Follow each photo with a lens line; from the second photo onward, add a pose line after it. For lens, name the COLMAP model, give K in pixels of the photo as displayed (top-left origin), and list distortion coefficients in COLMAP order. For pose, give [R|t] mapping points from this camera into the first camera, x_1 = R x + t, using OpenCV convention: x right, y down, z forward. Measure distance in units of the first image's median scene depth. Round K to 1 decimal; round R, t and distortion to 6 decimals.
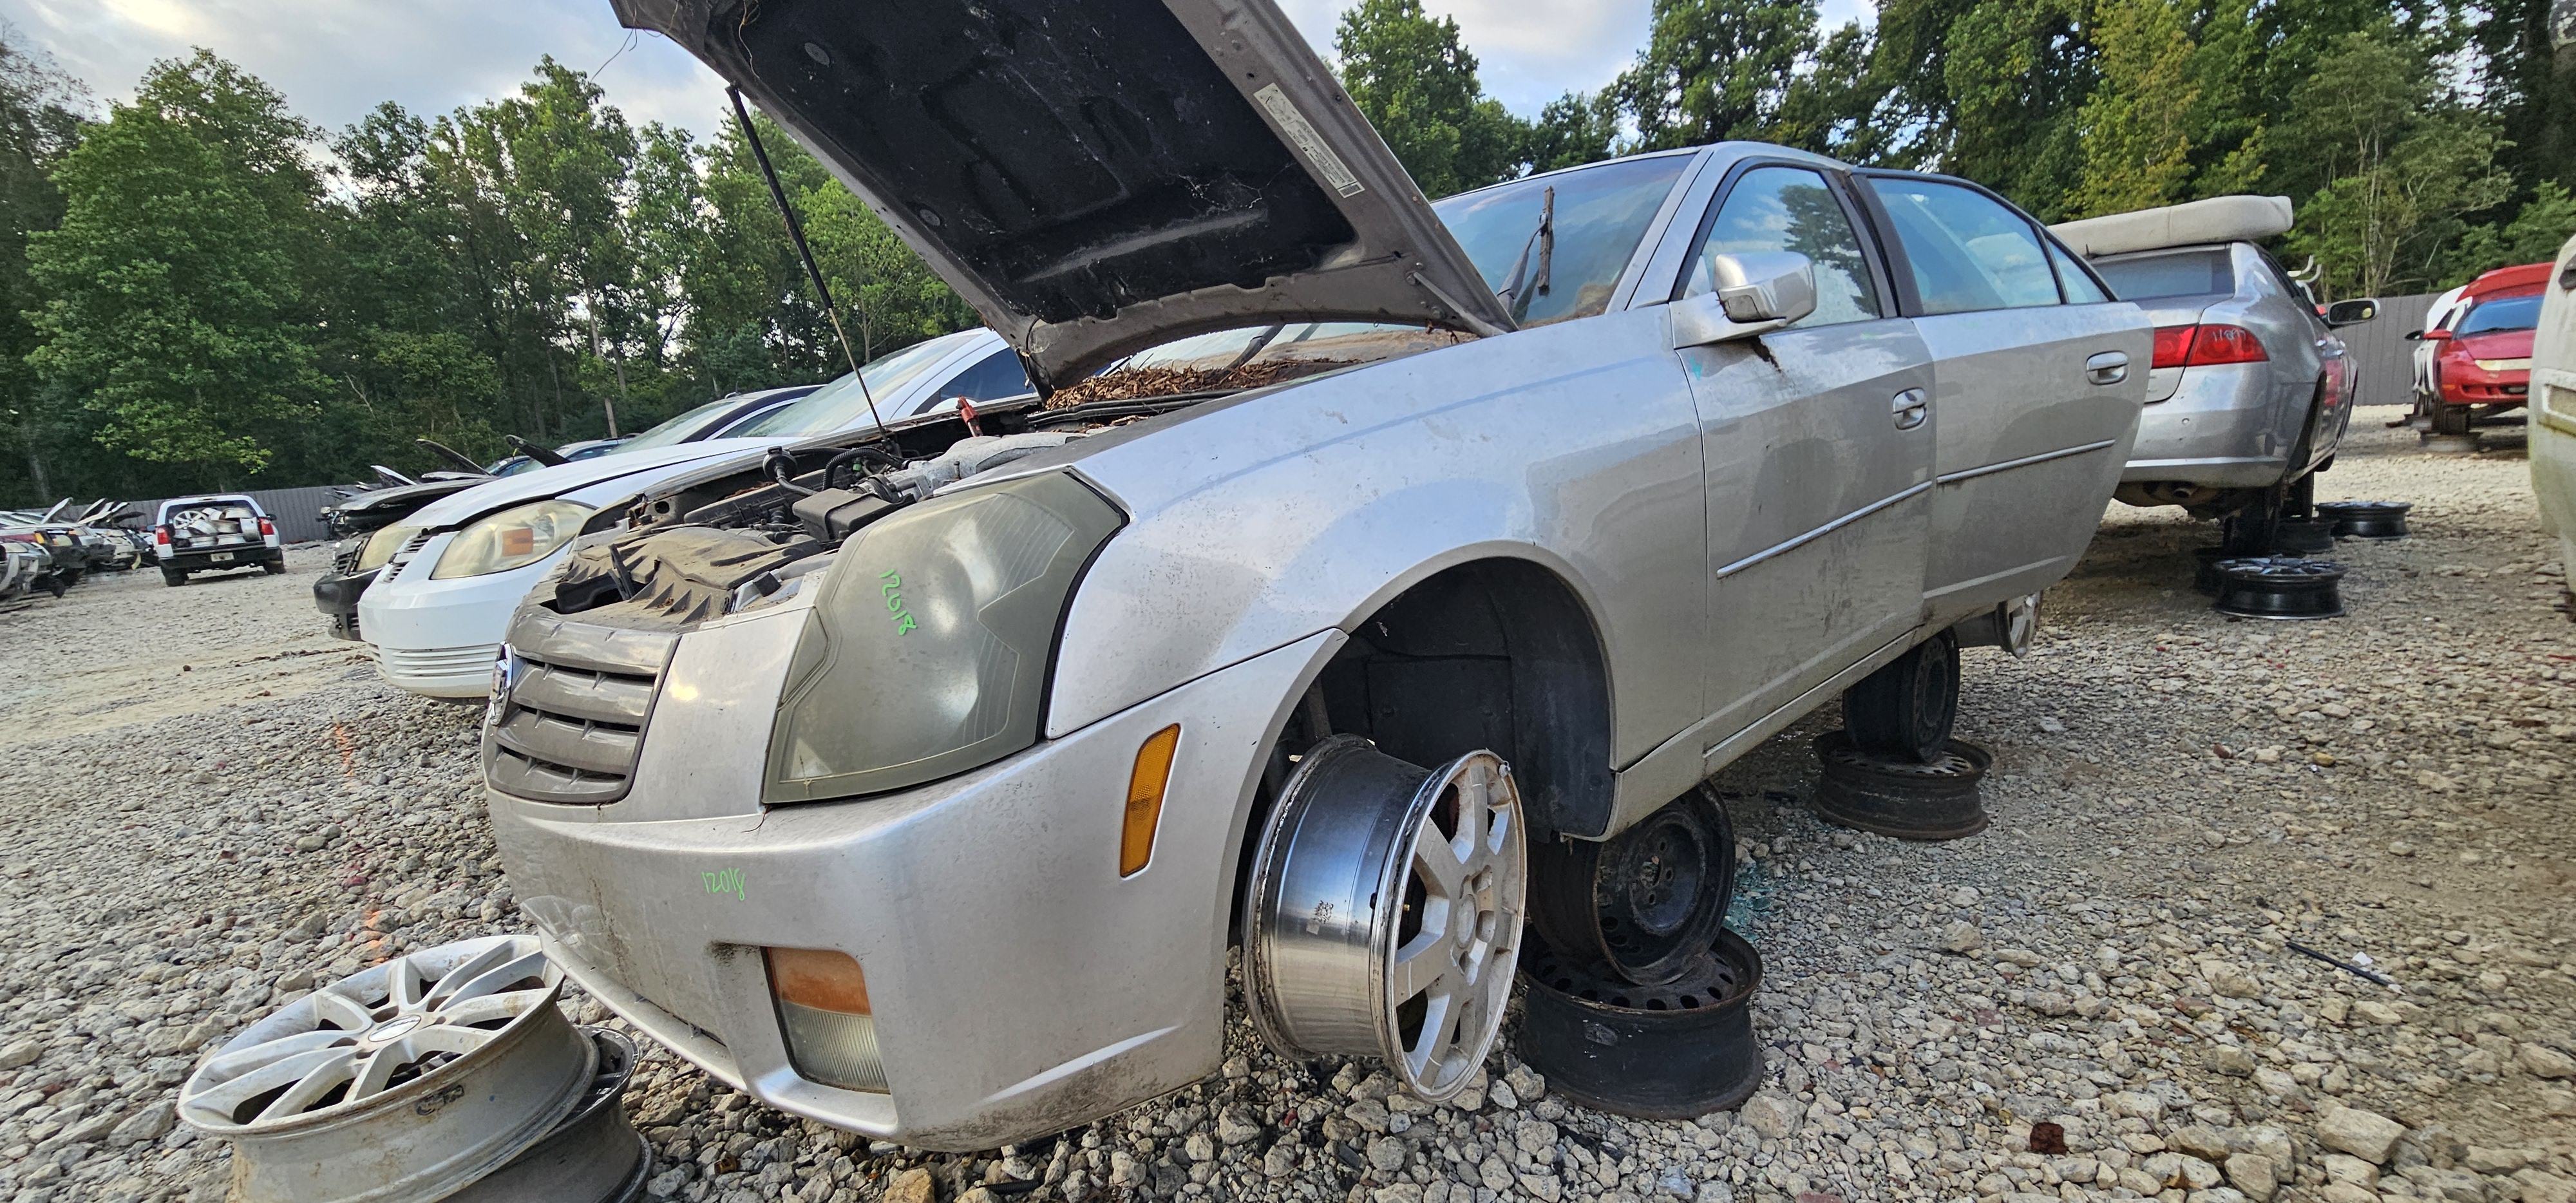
lens RADIAL K [[1058.3, 0, 1288.0], [0, 1058.3, 601.5], [0, 0, 1]] dist [0.001878, 0.000121]
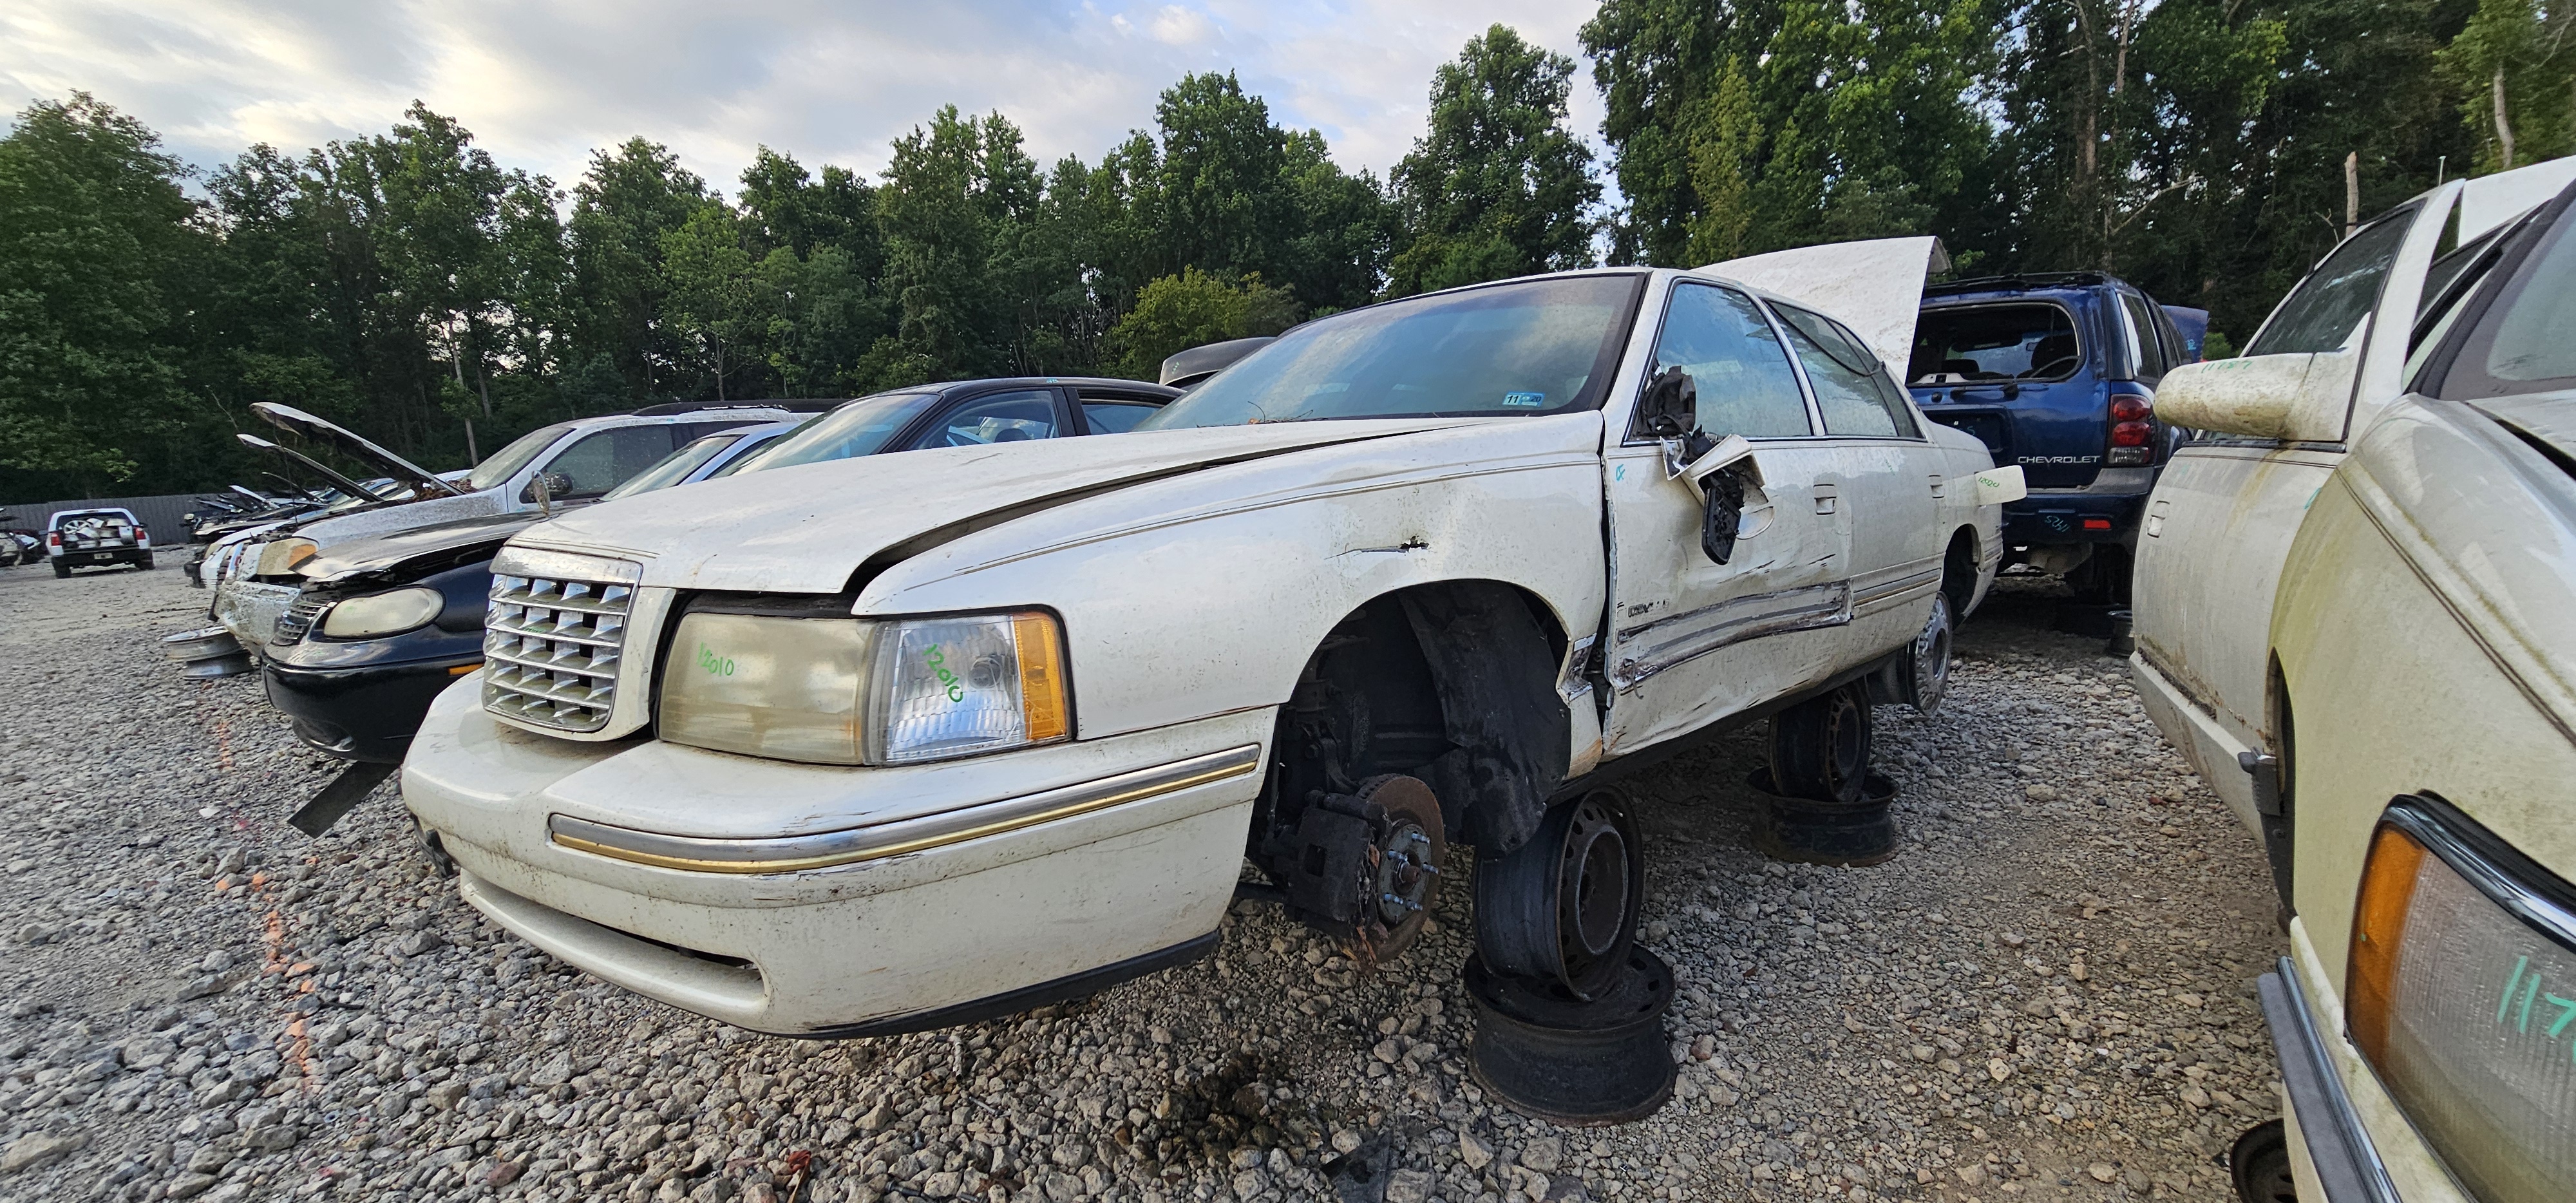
lens RADIAL K [[1058.3, 0, 1288.0], [0, 1058.3, 601.5], [0, 0, 1]] dist [0.001878, 0.000121]
pose [[0.997637, 0.012098, 0.067637, 0.150338], [-0.010945, 0.999789, -0.017397, 0.008631], [-0.067833, 0.016616, 0.997558, -0.166616]]
